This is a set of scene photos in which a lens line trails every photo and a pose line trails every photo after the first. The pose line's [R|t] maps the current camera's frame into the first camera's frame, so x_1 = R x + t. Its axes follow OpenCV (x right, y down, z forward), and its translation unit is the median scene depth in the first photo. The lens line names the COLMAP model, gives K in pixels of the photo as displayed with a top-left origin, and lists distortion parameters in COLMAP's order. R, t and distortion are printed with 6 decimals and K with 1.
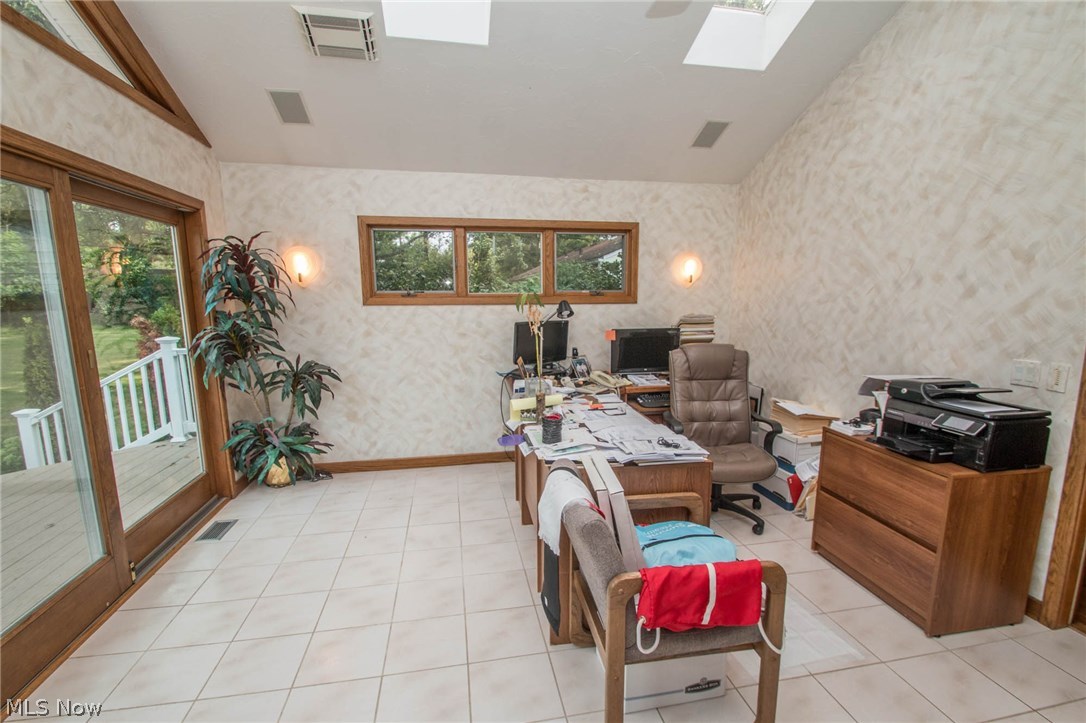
lens RADIAL K [[501.8, 0, 545.4], [0, 501.8, 366.9], [0, 0, 1]] dist [-0.014210, -0.000381]
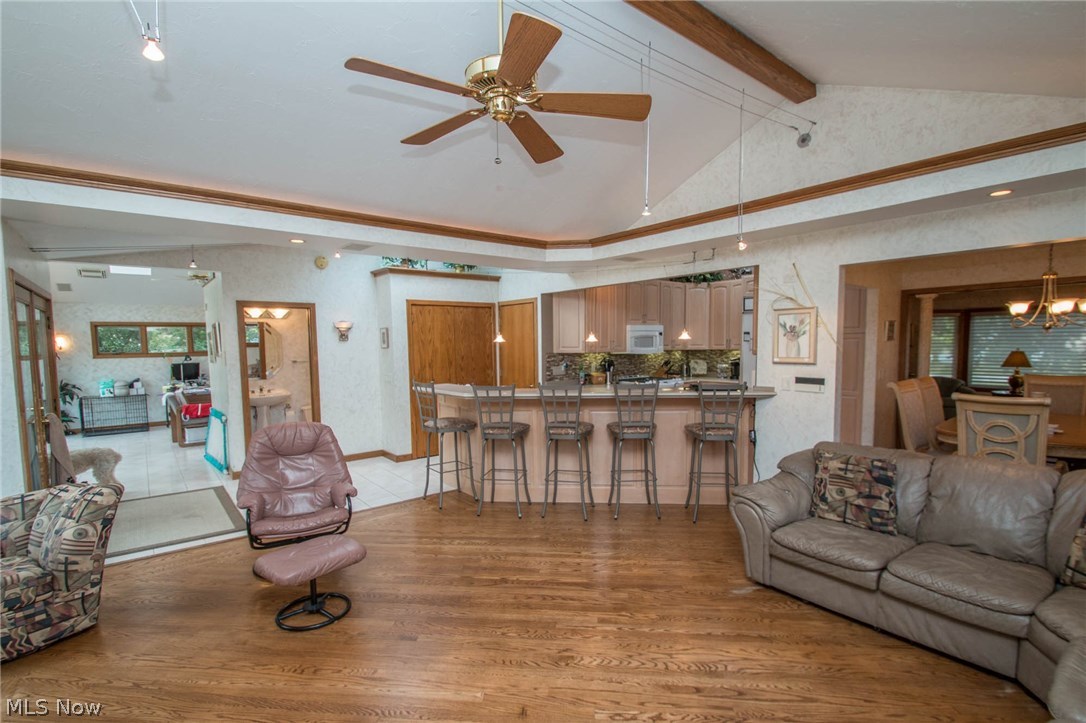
lens RADIAL K [[501.8, 0, 541.7], [0, 501.8, 368.4], [0, 0, 1]] dist [-0.014210, -0.000381]
pose [[0.883779, -0.041700, 0.466042, 0.415064], [0.087393, 0.993205, -0.076858, 0.287636], [-0.459670, 0.108654, 0.881418, -2.032379]]
